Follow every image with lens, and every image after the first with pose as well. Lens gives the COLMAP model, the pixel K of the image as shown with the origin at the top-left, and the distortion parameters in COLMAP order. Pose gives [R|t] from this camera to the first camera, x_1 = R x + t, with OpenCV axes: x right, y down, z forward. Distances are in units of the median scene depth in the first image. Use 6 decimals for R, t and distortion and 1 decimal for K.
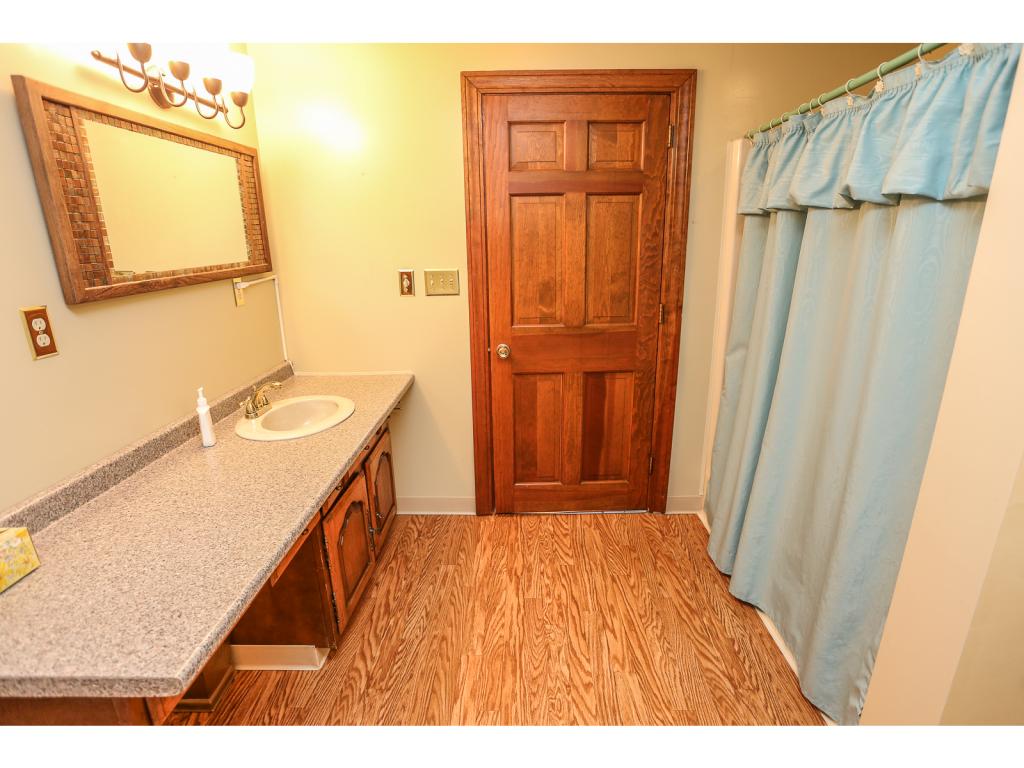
lens RADIAL K [[522.1, 0, 514.7], [0, 522.1, 379.8], [0, 0, 1]] dist [-0.044523, 0.012880]
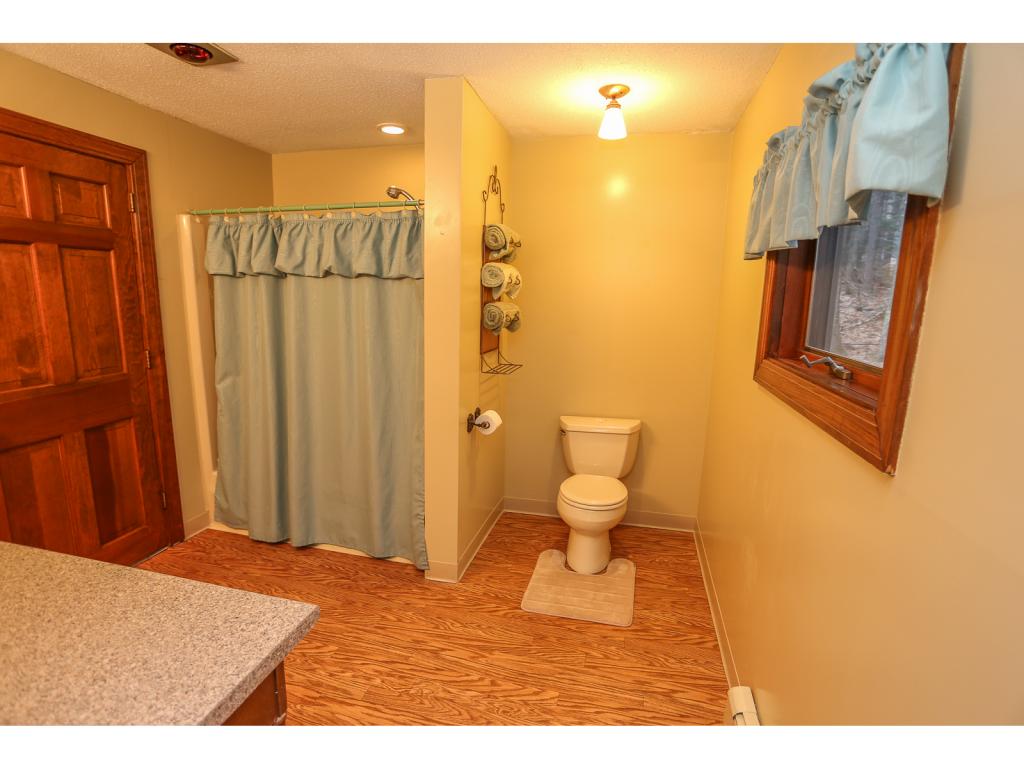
lens RADIAL K [[522.1, 0, 518.2], [0, 522.1, 385.3], [0, 0, 1]] dist [-0.044523, 0.012880]
pose [[0.218628, -0.155673, 0.963311, -0.600625], [0.233256, 0.966911, 0.103316, -0.004284], [-0.947519, 0.202111, 0.247706, 0.006672]]
